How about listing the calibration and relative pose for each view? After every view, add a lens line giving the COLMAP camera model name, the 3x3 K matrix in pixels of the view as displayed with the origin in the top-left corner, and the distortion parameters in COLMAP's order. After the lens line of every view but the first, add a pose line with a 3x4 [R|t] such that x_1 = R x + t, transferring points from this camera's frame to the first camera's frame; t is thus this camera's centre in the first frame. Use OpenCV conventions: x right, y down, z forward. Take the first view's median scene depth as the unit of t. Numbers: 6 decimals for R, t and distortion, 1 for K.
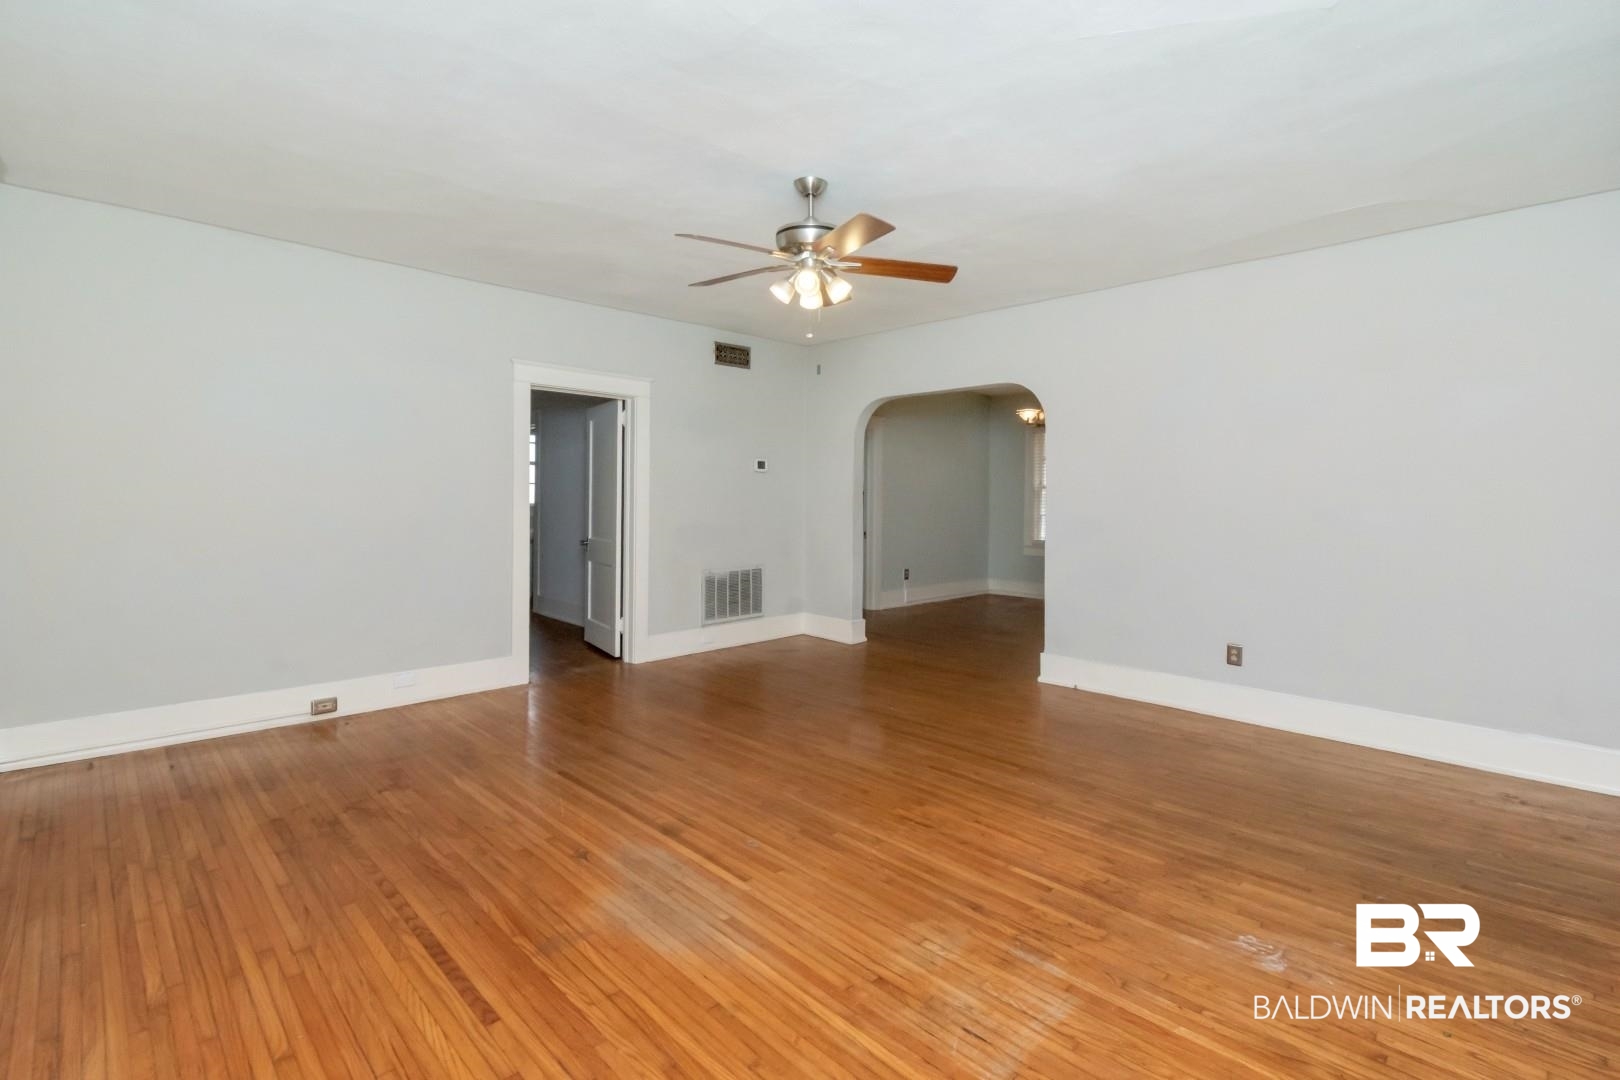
lens RADIAL K [[753.3, 0, 815.0], [0, 753.3, 488.5], [0, 0, 1]] dist [-0.000603, -0.004217]
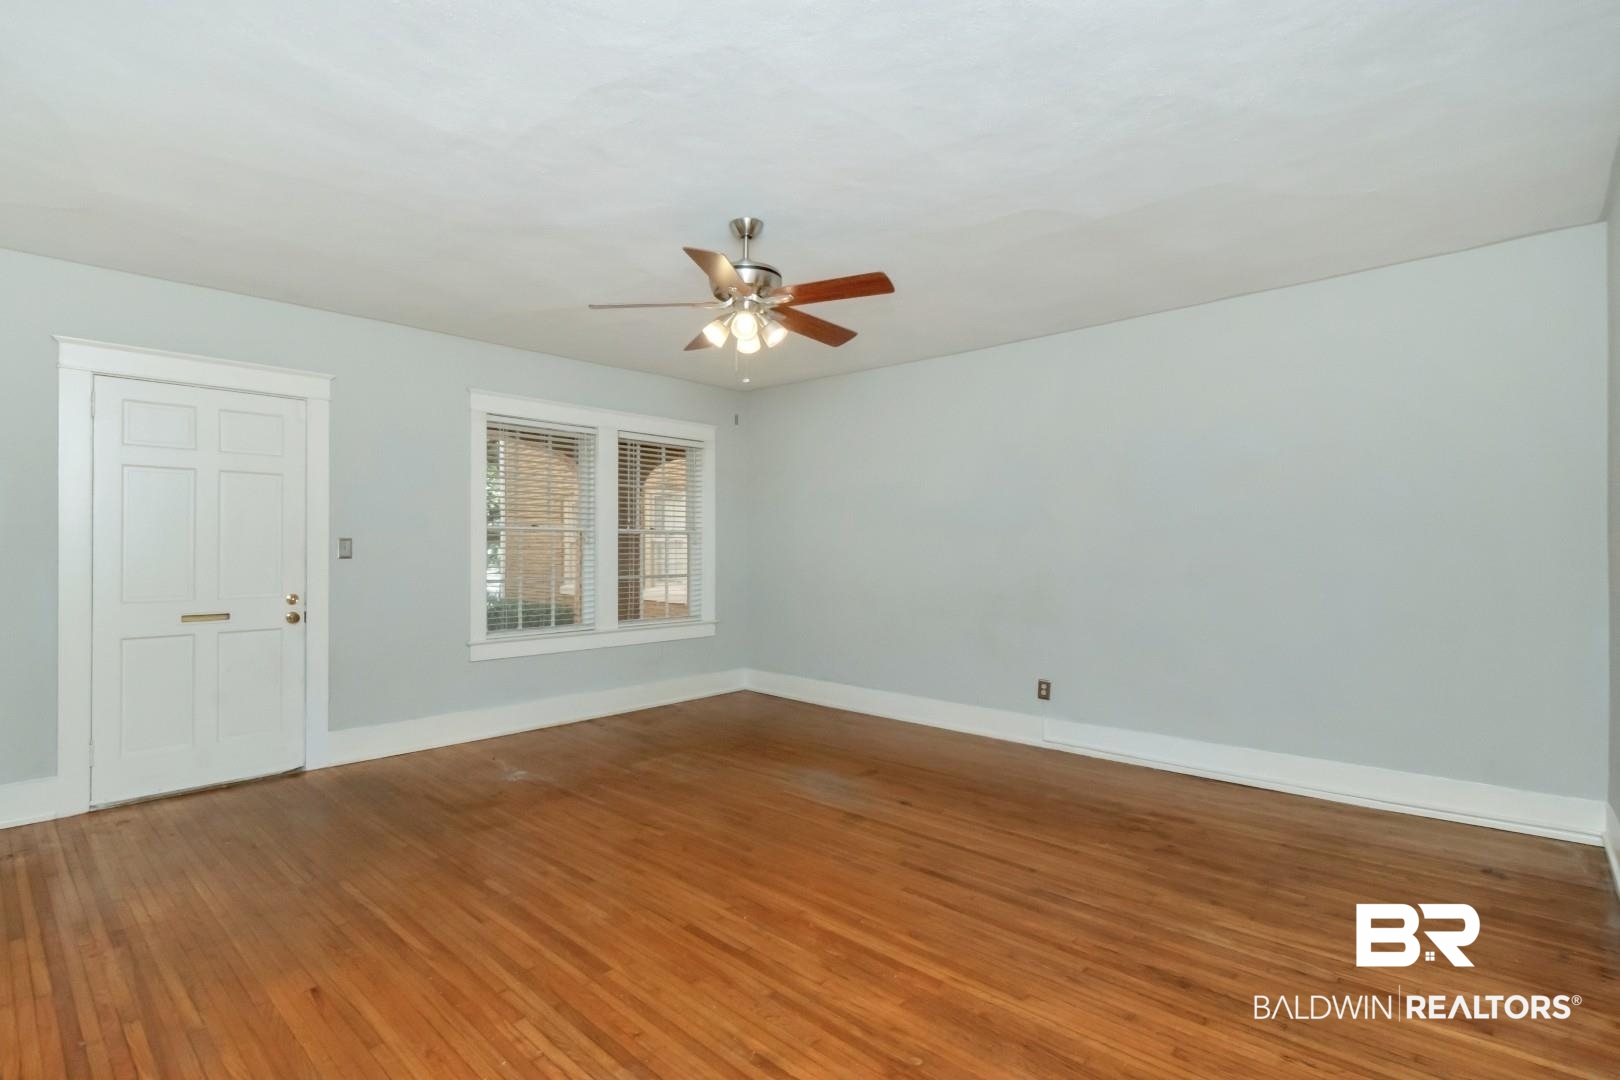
lens RADIAL K [[771.9, 0, 761.2], [0, 771.9, 536.7], [0, 0, 1]] dist [0.002827, 0.000512]
pose [[-0.999913, -0.007847, -0.010560, -0.017312], [-0.007552, 0.999589, -0.027655, 0.024566], [0.010773, -0.027573, -0.999562, 2.002386]]
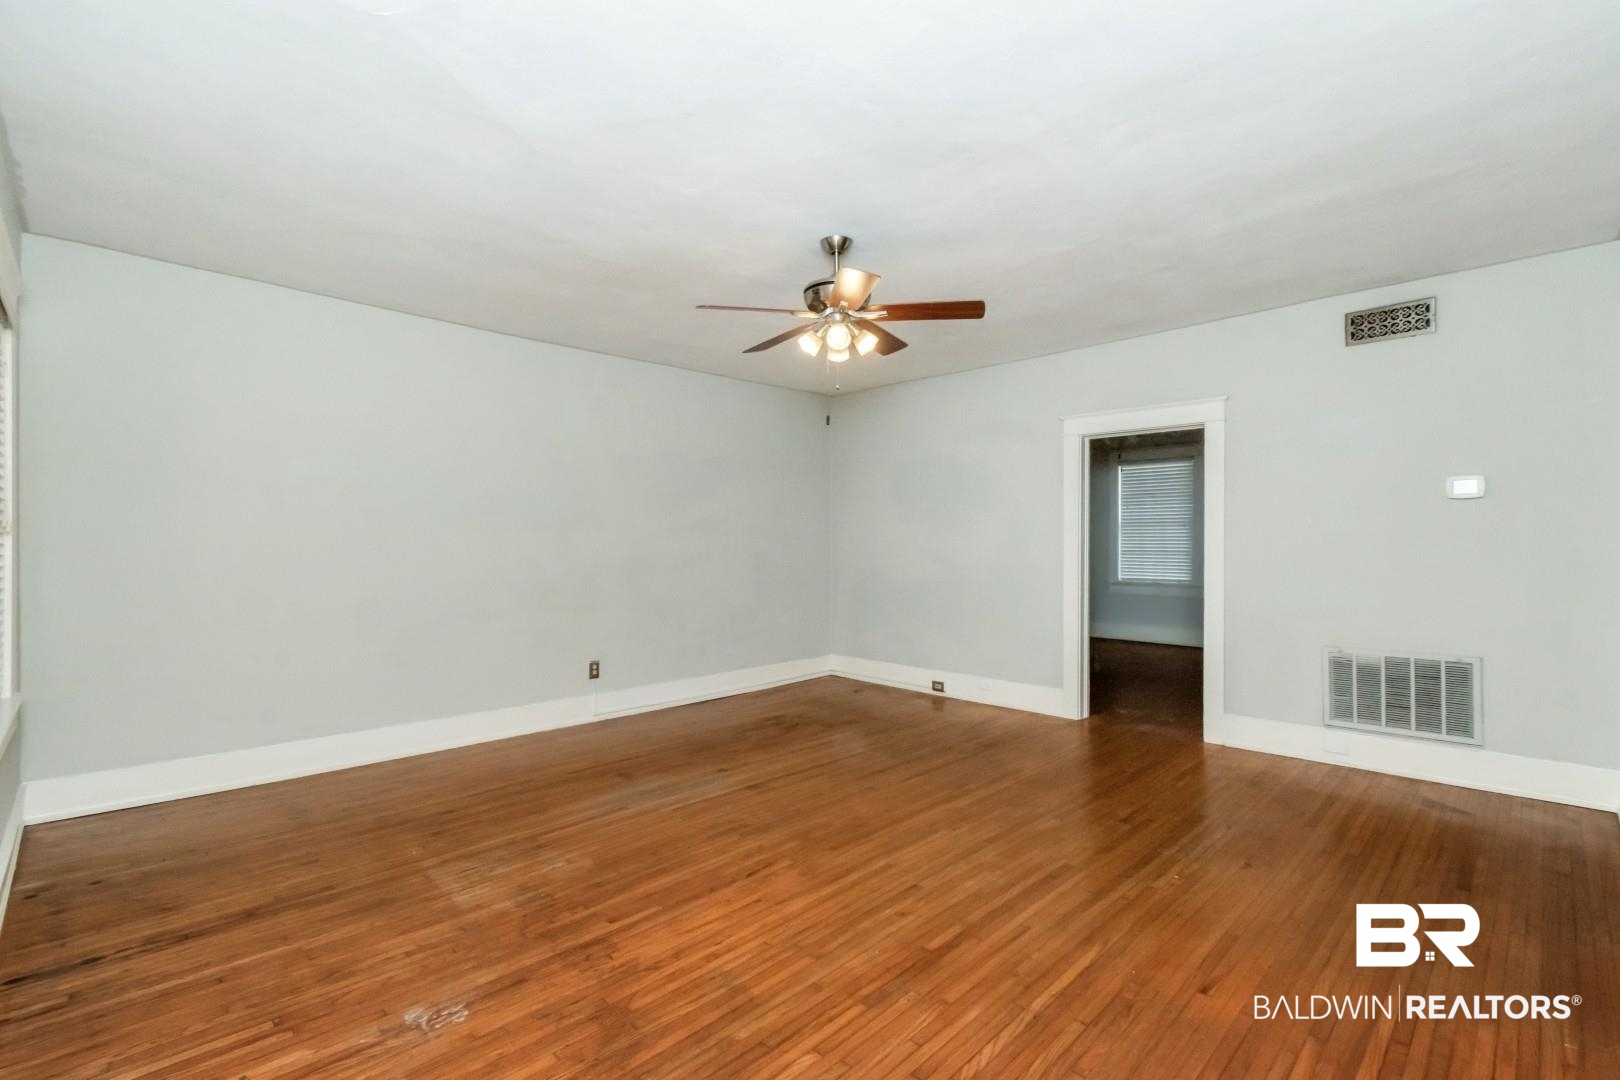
lens RADIAL K [[734.6, 0, 810.0], [0, 734.6, 540.0], [0, 0, 1]] dist [-0.001300, -0.000447]
pose [[-0.006374, -0.006393, -0.999959, 1.006056], [0.014684, 0.999871, -0.006486, 0.012527], [0.999872, -0.014725, -0.006279, 0.978137]]
